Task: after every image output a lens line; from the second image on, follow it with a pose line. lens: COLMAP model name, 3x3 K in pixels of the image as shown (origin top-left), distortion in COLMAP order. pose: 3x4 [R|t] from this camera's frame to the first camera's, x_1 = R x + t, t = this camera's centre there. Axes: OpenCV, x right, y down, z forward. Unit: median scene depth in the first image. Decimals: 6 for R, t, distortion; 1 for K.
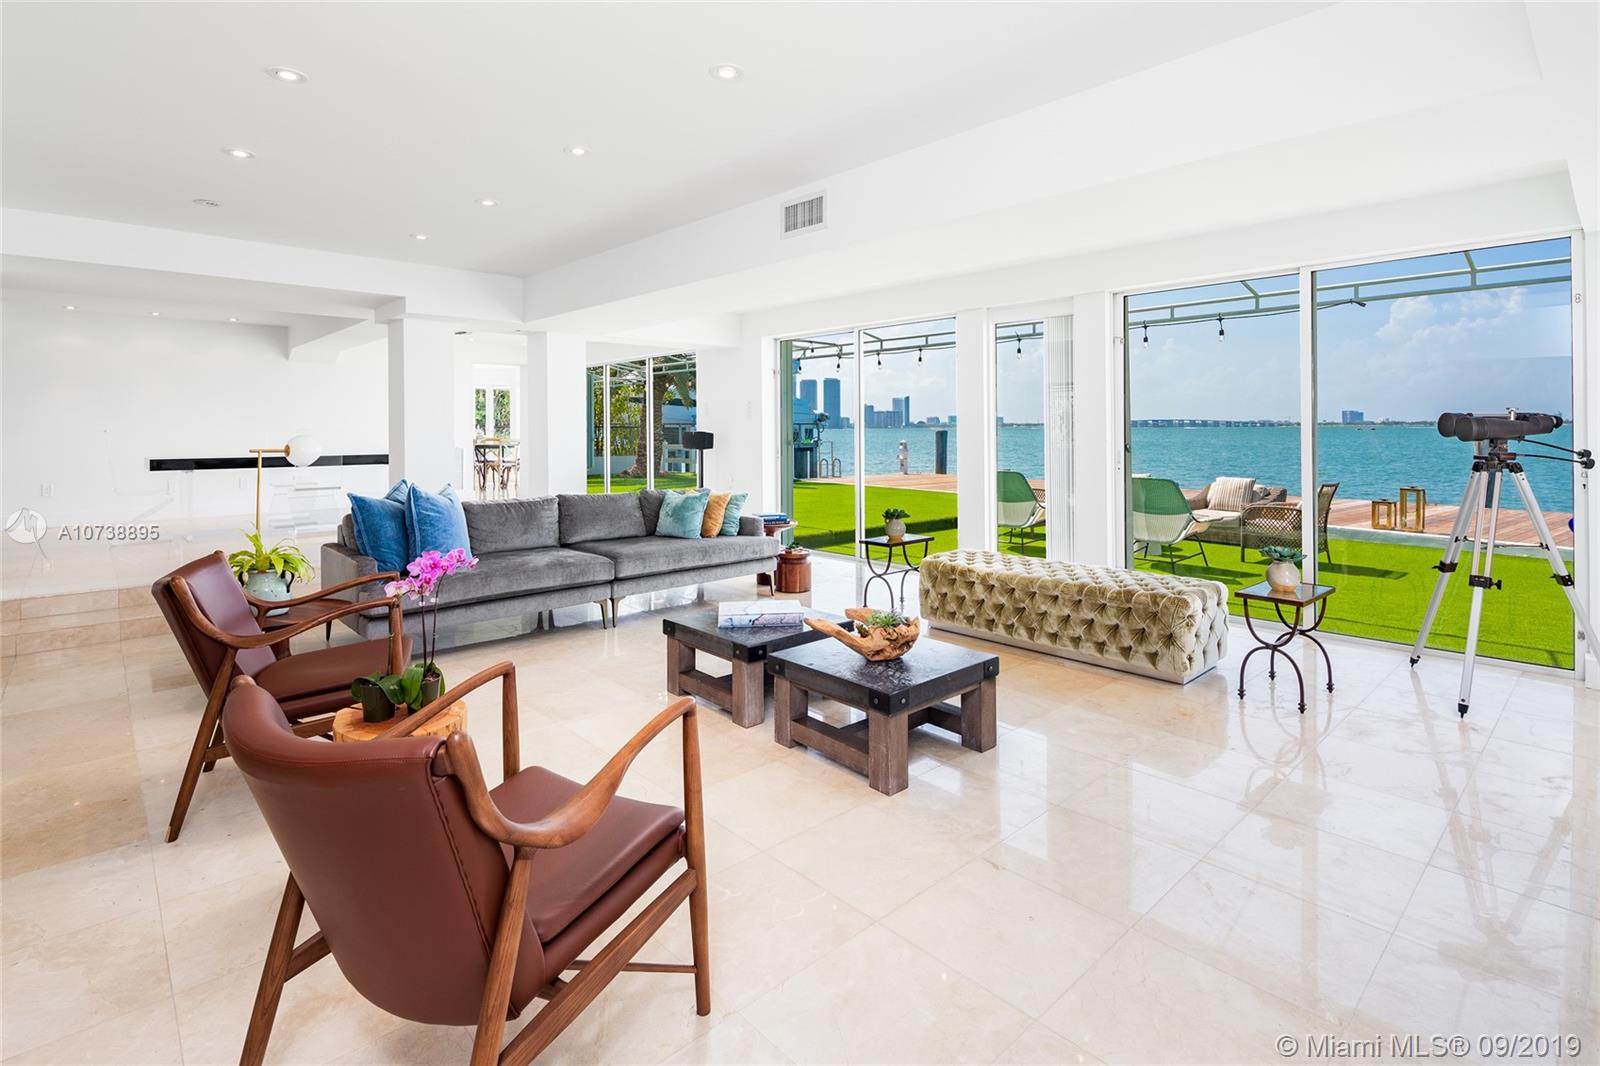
lens RADIAL K [[786.5, 0, 800.0], [0, 786.5, 533.0], [0, 0, 1]] dist [0.000850, 0.000274]
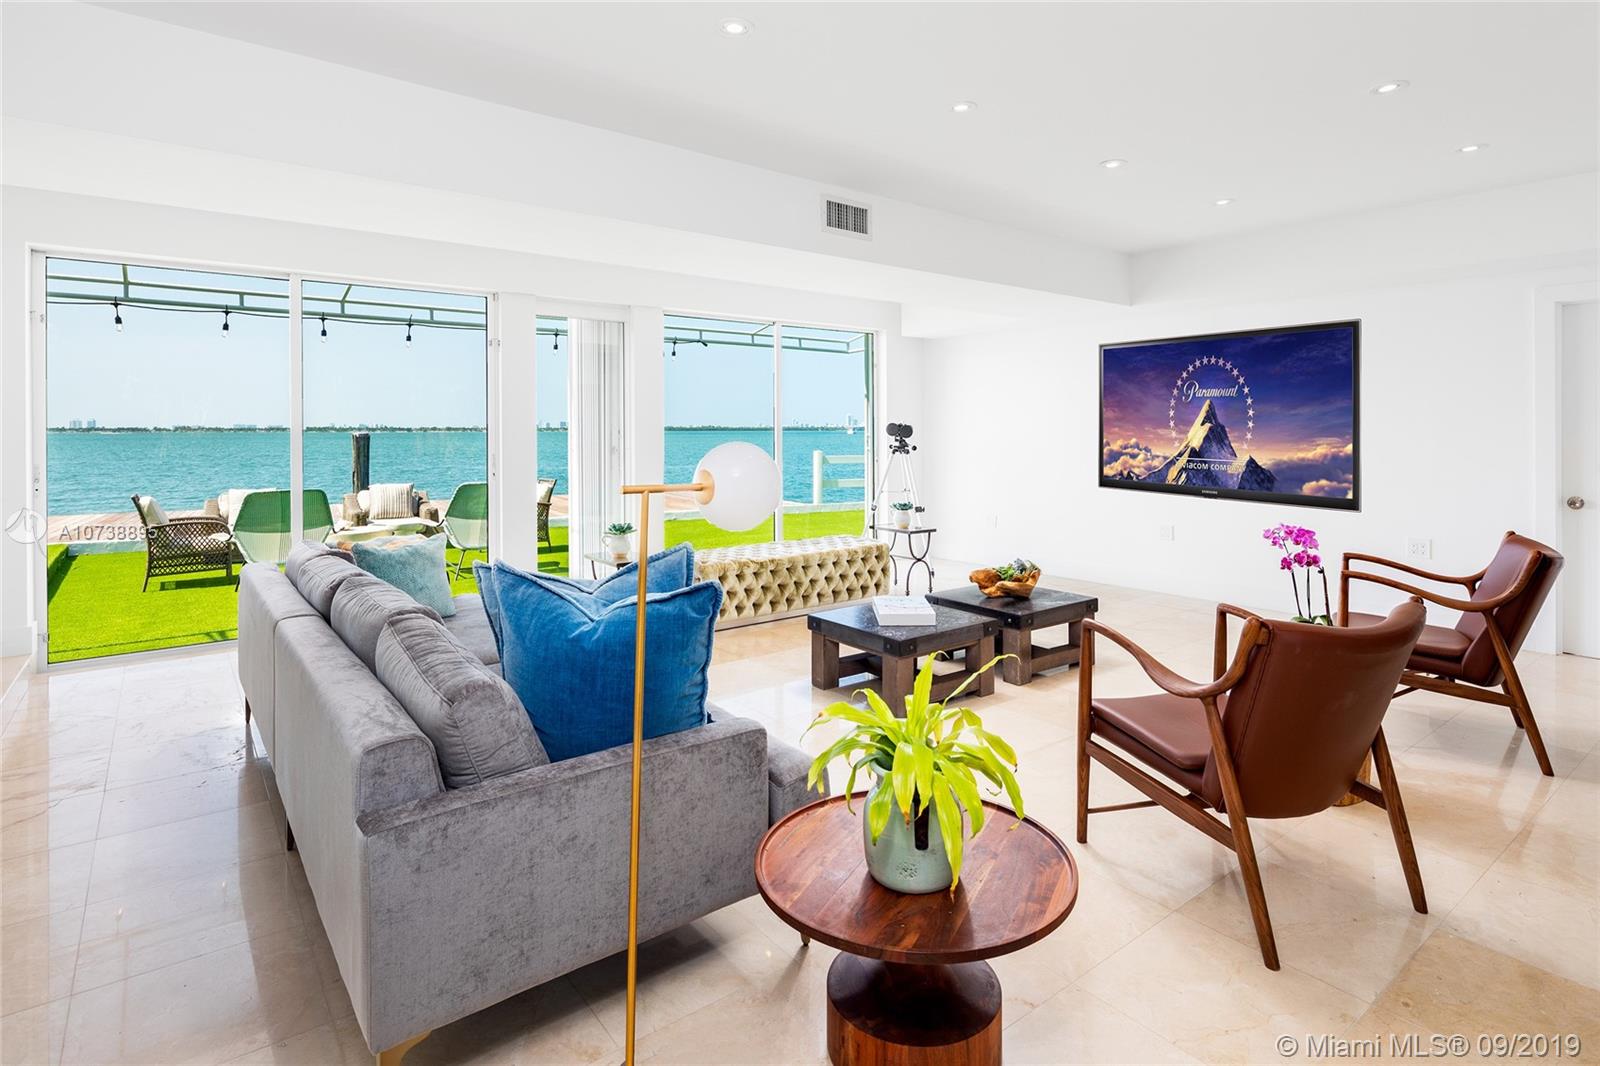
lens RADIAL K [[786.5, 0, 800.0], [0, 786.5, 533.0], [0, 0, 1]] dist [0.000850, 0.000274]
pose [[0.082514, -0.121321, 0.989178, -0.515431], [0.138631, 0.984310, 0.109160, -0.048923], [-0.986901, 0.128124, 0.098038, 0.467483]]
